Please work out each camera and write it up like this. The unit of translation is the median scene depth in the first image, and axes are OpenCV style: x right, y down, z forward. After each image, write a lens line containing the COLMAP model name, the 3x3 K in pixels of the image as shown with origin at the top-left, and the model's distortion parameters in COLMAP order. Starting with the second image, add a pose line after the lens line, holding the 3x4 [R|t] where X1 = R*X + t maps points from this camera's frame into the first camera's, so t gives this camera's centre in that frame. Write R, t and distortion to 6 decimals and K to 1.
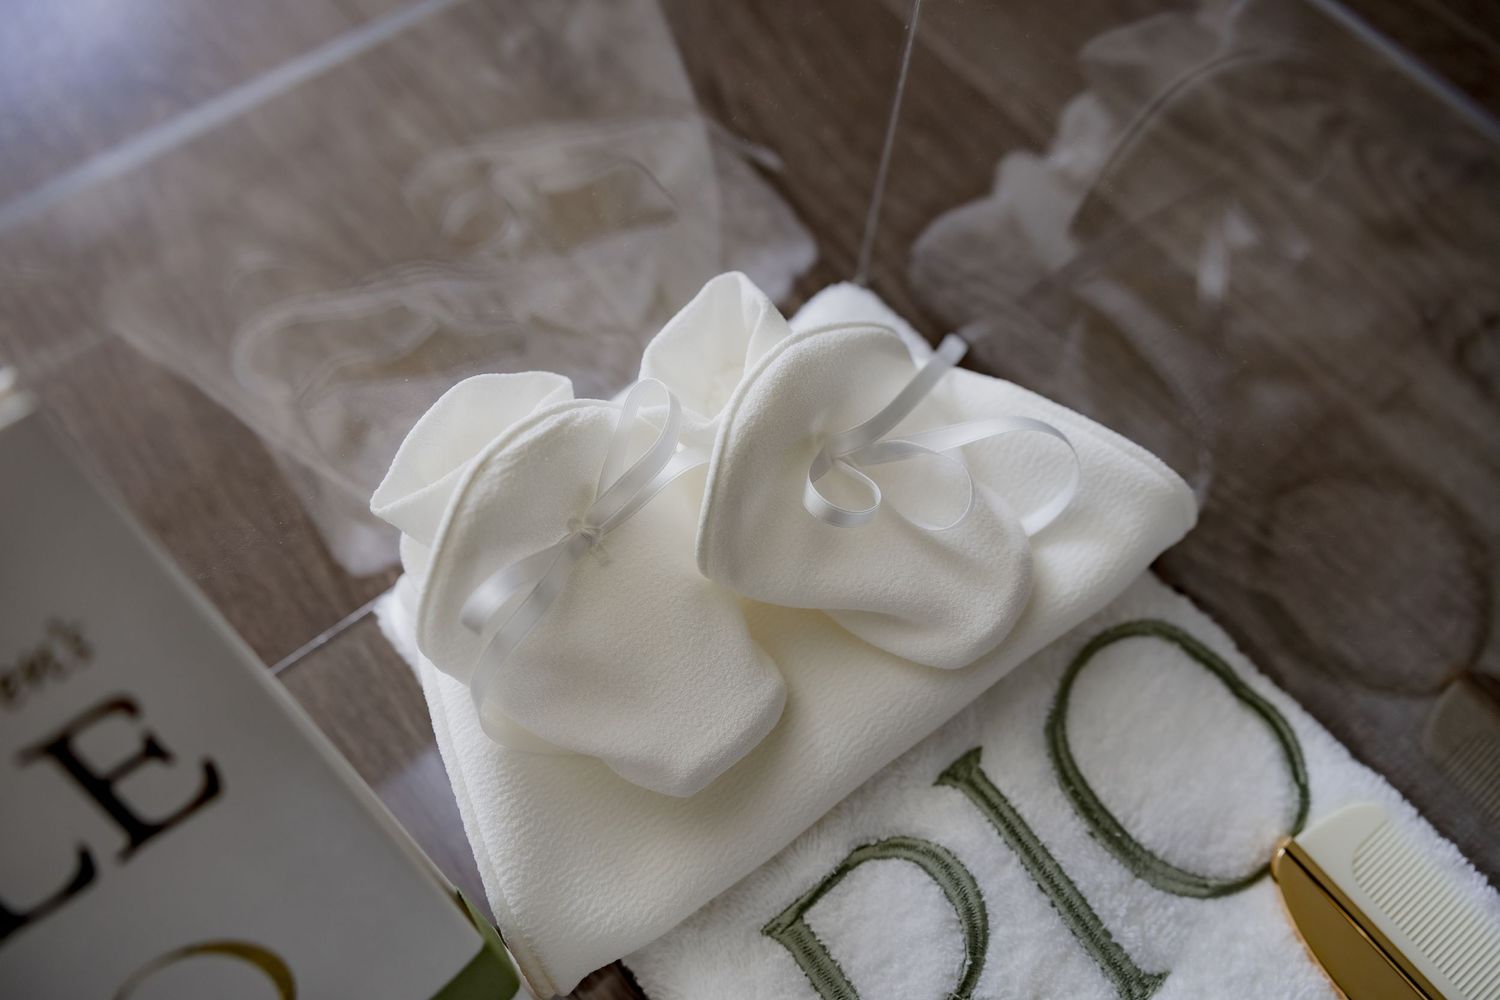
lens RADIAL K [[1254.6, 0, 750.1], [0, 1254.6, 470.5], [0, 0, 1]] dist [-0.002747, -0.007585]
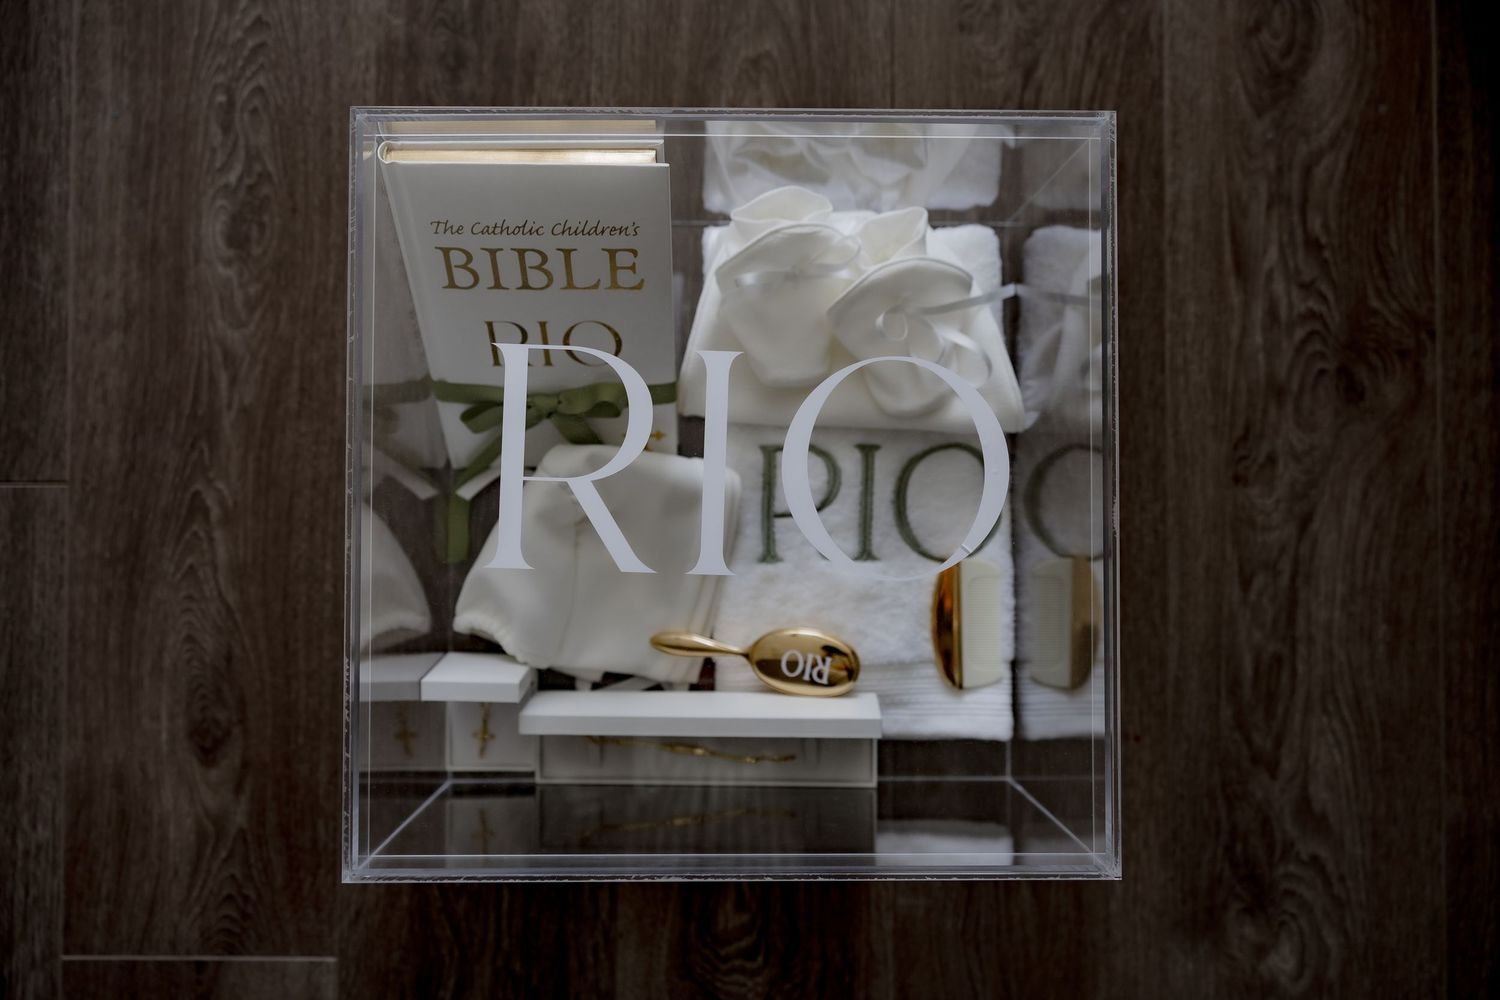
lens RADIAL K [[1254.6, 0, 750.1], [0, 1254.6, 470.5], [0, 0, 1]] dist [-0.002747, -0.007585]
pose [[0.786909, 0.613435, -0.066879, 0.186840], [-0.564546, 0.759444, 0.323314, -0.386324], [0.249123, -0.216662, 0.943925, -1.350653]]
